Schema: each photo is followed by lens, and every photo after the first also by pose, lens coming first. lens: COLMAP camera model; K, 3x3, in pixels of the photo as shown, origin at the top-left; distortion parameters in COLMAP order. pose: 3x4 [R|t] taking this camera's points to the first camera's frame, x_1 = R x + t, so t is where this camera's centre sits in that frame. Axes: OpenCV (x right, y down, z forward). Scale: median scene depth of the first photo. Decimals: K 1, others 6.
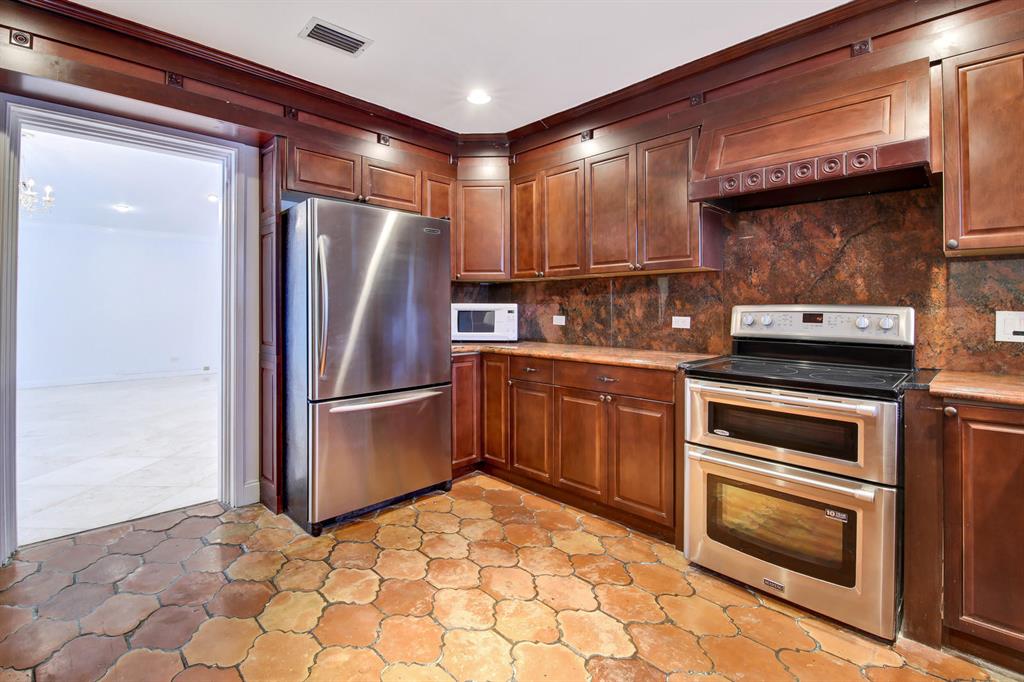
lens RADIAL K [[450.1, 0, 501.7], [0, 450.1, 311.0], [0, 0, 1]] dist [-0.004366, -0.007620]
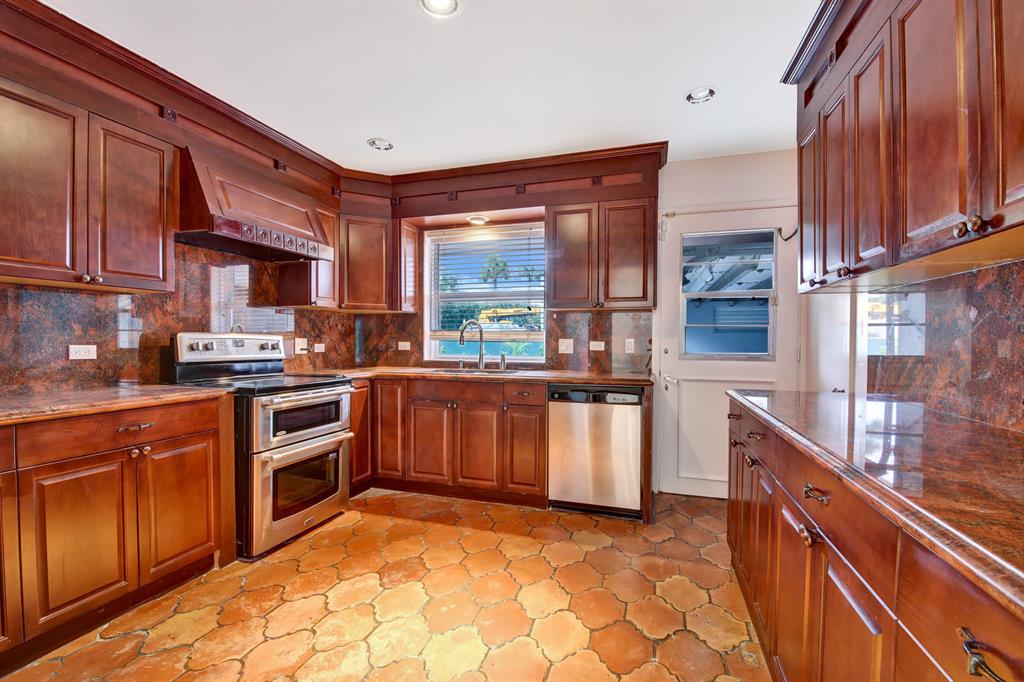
lens RADIAL K [[450.1, 0, 510.5], [0, 450.1, 342.4], [0, 0, 1]] dist [-0.004366, -0.007620]
pose [[-0.470022, -0.009166, 0.882607, -0.816023], [-0.003339, 0.999957, 0.008606, -0.001195], [-0.882649, 0.001098, -0.470032, 0.878423]]
